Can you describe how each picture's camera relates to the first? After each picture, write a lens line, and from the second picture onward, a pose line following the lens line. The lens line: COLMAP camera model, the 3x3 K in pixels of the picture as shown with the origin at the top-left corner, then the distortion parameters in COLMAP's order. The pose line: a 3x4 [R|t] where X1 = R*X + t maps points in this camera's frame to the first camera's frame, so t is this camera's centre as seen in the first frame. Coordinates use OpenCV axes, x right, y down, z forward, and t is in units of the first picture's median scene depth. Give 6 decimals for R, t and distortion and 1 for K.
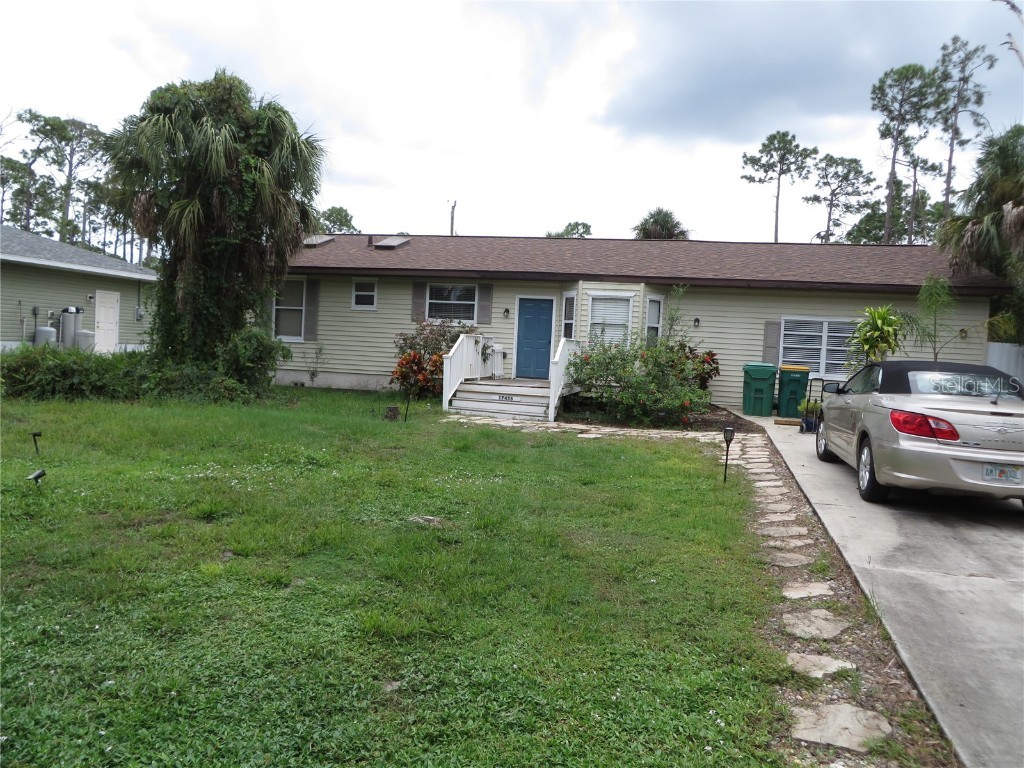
lens RADIAL K [[749.9, 0, 513.9], [0, 749.9, 387.7], [0, 0, 1]] dist [-0.030195, -0.000103]
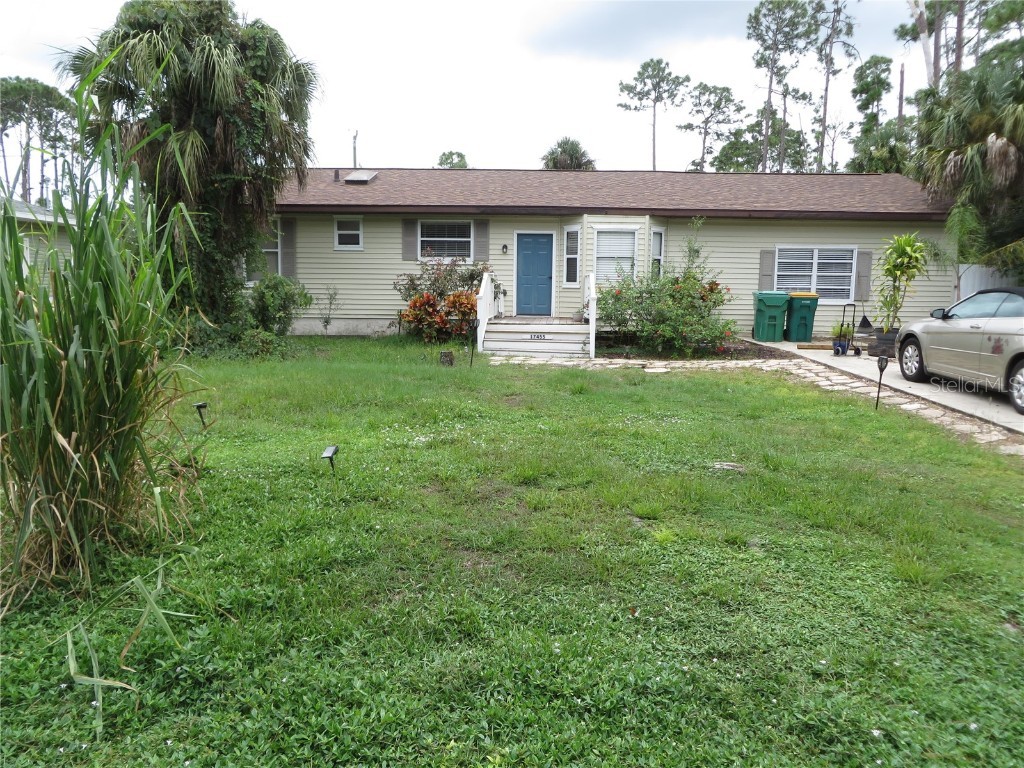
lens RADIAL K [[749.9, 0, 512.4], [0, 749.9, 387.0], [0, 0, 1]] dist [-0.030195, -0.000103]
pose [[0.981840, -0.061972, 0.179304, -0.189300], [0.045970, 0.994691, 0.092070, -0.010643], [-0.184058, -0.082155, 0.979476, 0.029598]]
